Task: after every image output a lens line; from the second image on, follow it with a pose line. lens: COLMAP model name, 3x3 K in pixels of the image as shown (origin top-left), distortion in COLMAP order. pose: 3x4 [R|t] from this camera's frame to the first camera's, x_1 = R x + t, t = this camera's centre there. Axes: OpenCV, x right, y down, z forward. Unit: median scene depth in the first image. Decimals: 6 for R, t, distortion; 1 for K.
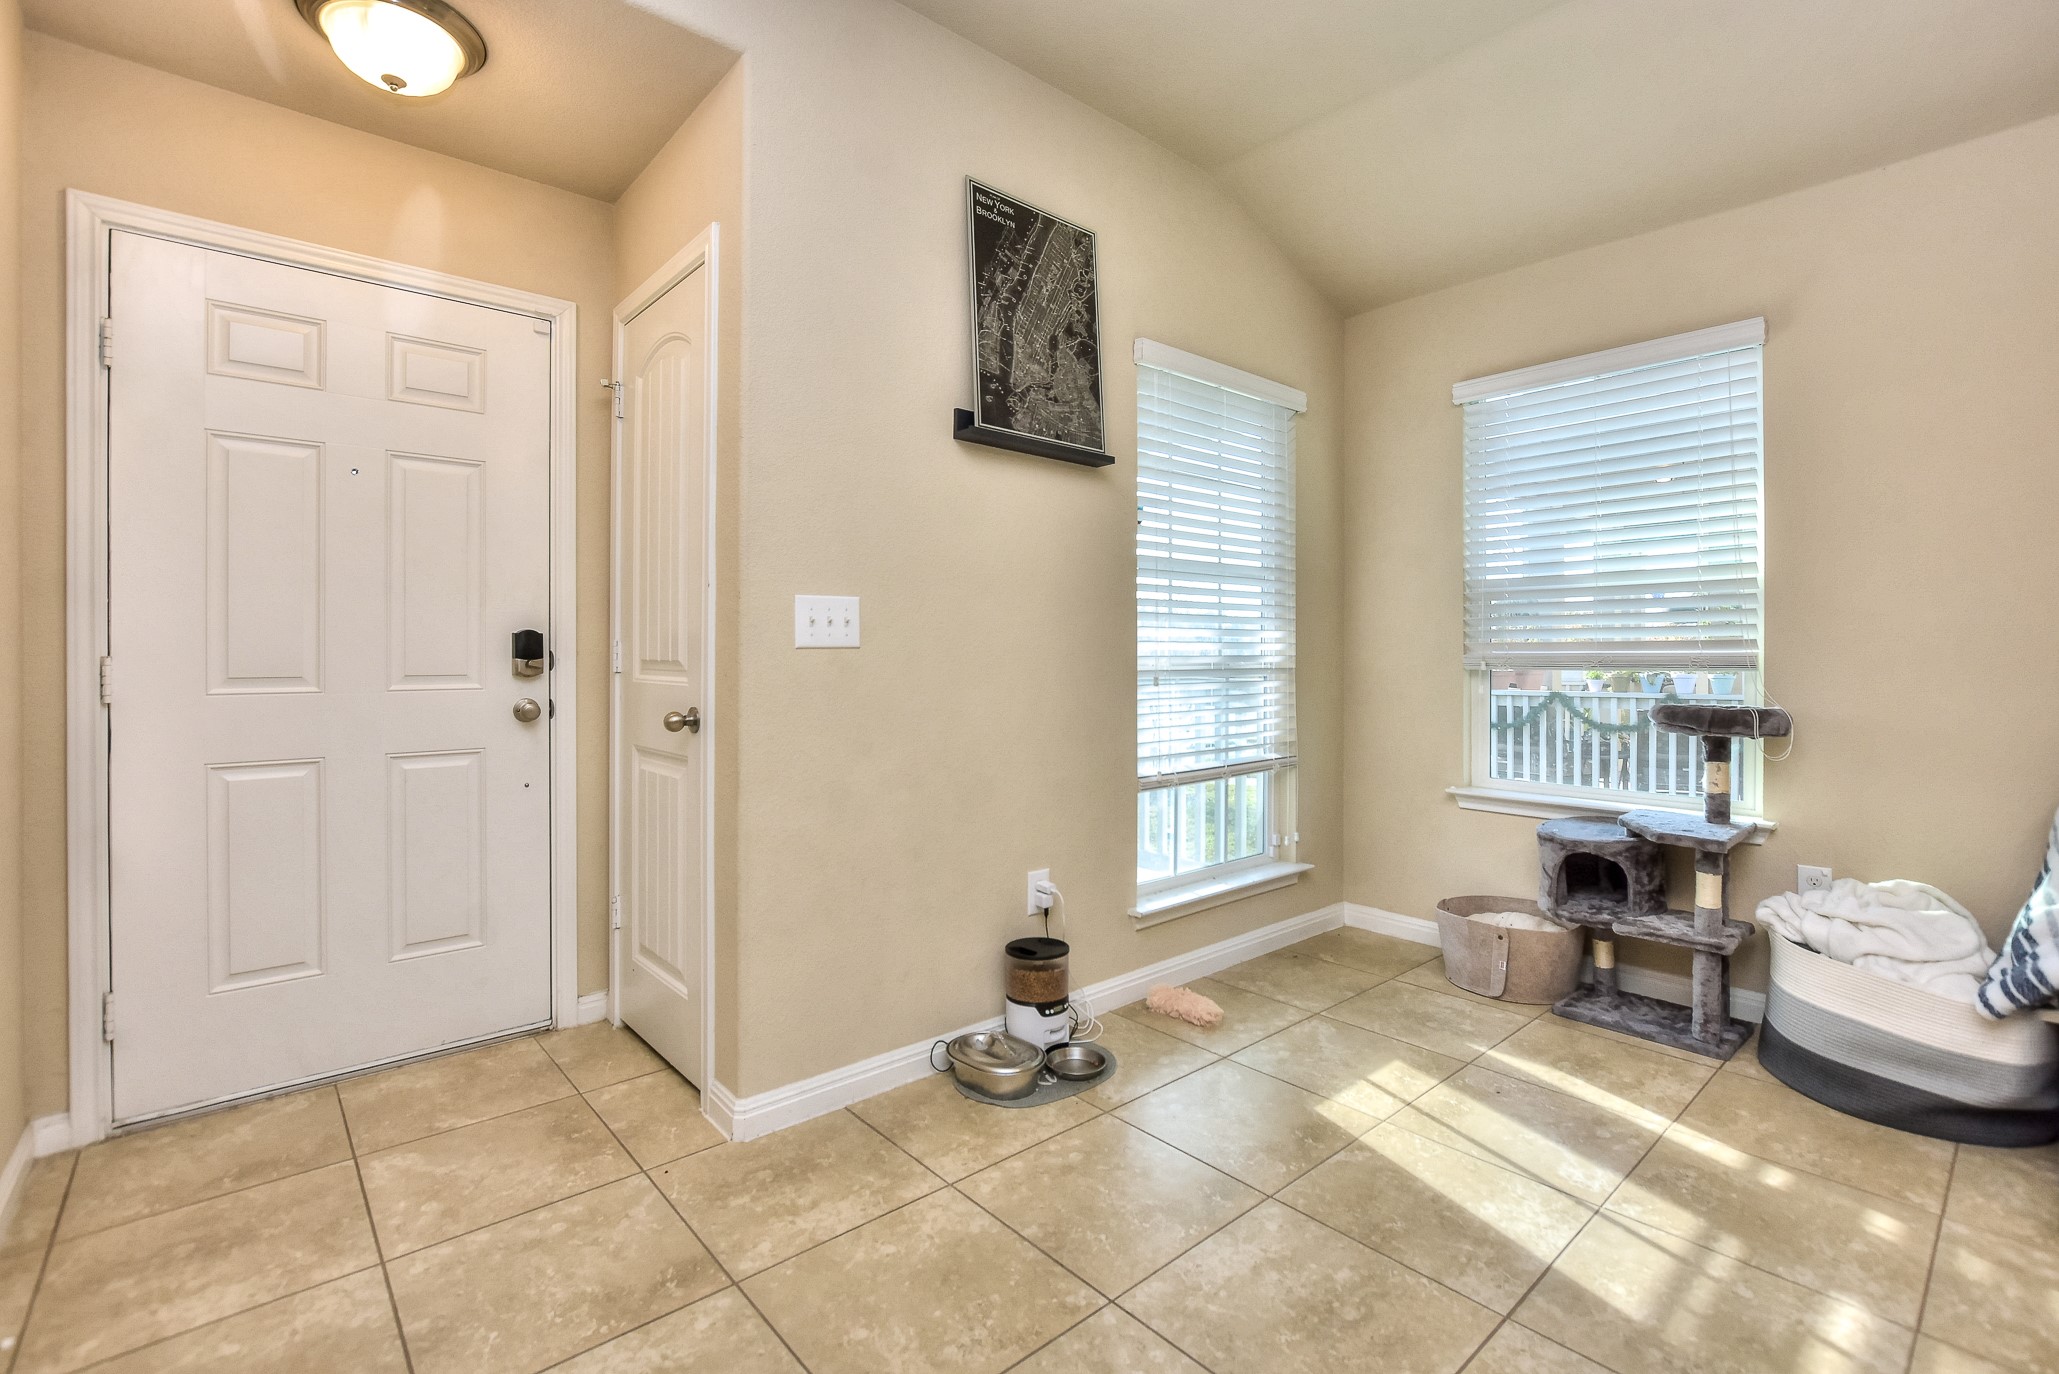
lens RADIAL K [[916.1, 0, 1026.6], [0, 916.1, 655.8], [0, 0, 1]] dist [-0.000551, -0.000090]
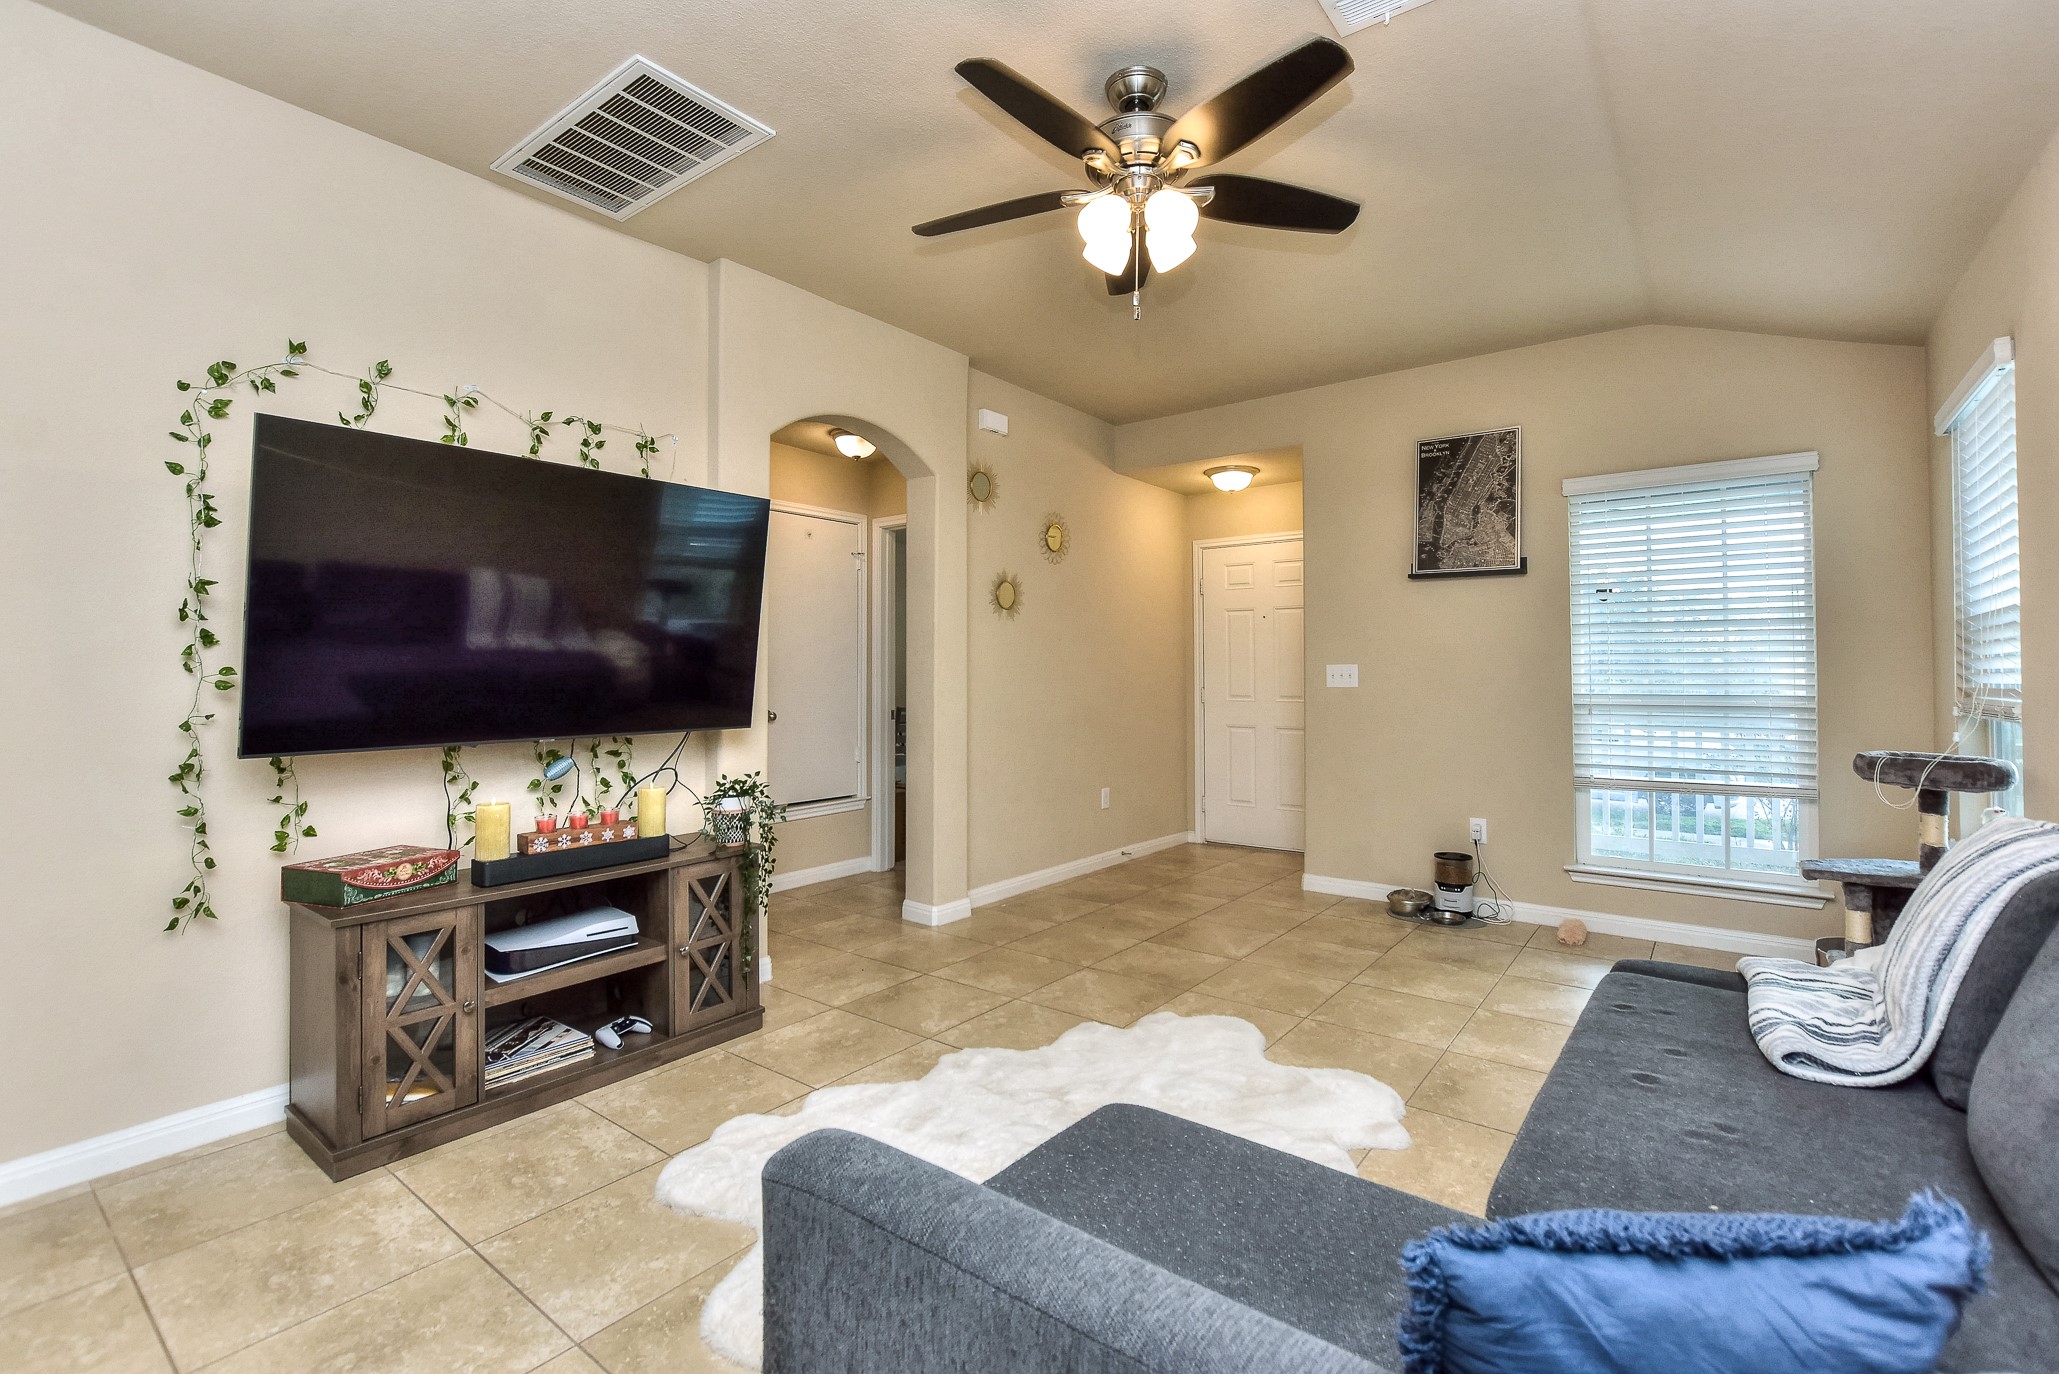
lens RADIAL K [[891.7, 0, 1027.2], [0, 891.7, 666.0], [0, 0, 1]] dist [-0.000073, 0.000039]
pose [[0.208382, -0.010643, -0.977990, 1.502209], [0.002182, 0.999943, -0.010417, -0.036658], [0.978045, 0.000037, 0.208393, -0.166674]]
